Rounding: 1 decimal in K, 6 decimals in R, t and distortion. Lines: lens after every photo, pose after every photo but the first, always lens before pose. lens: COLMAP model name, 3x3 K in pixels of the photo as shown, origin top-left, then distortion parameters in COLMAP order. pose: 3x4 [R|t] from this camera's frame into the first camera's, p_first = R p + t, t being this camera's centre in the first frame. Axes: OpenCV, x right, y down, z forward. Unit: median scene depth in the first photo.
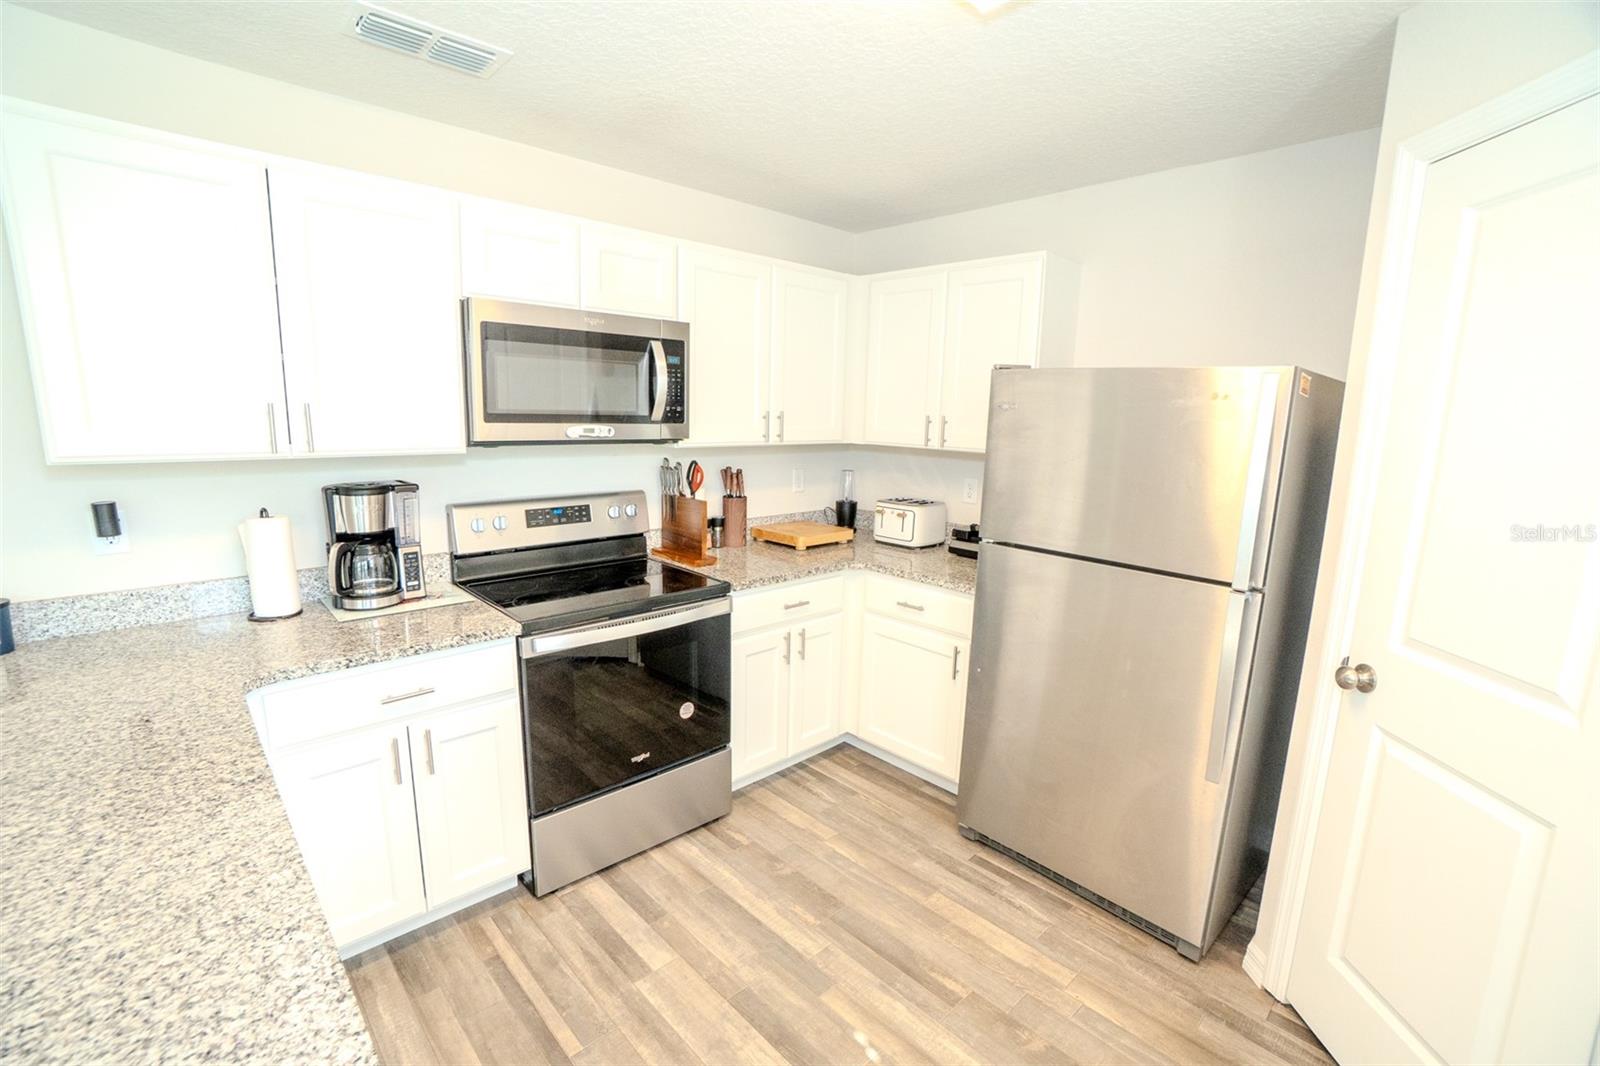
lens RADIAL K [[700.0, 0, 799.9], [0, 700.0, 537.0], [0, 0, 1]] dist [-0.060450, 0.019226]
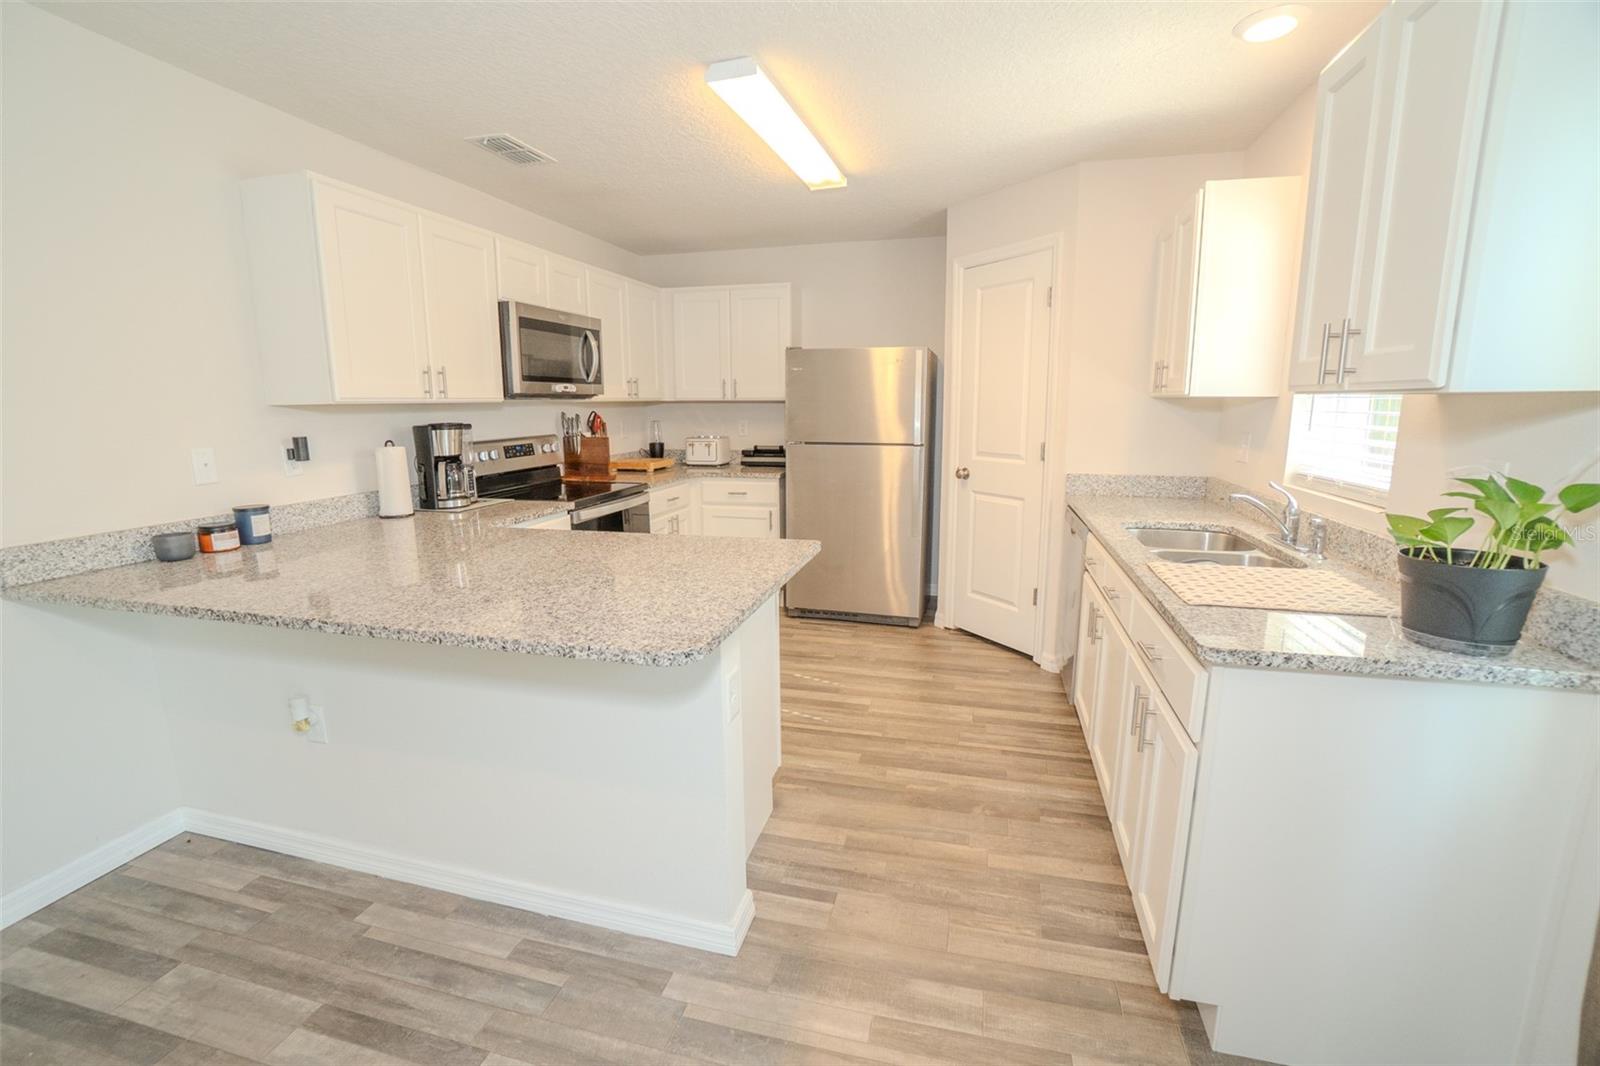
lens RADIAL K [[700.0, 0, 799.9], [0, 700.0, 537.0], [0, 0, 1]] dist [-0.060450, 0.019226]
pose [[0.848799, -0.128062, 0.512972, -0.645480], [0.120100, 0.991561, 0.048814, 0.153877], [-0.514894, 0.020175, 0.857016, -0.551064]]
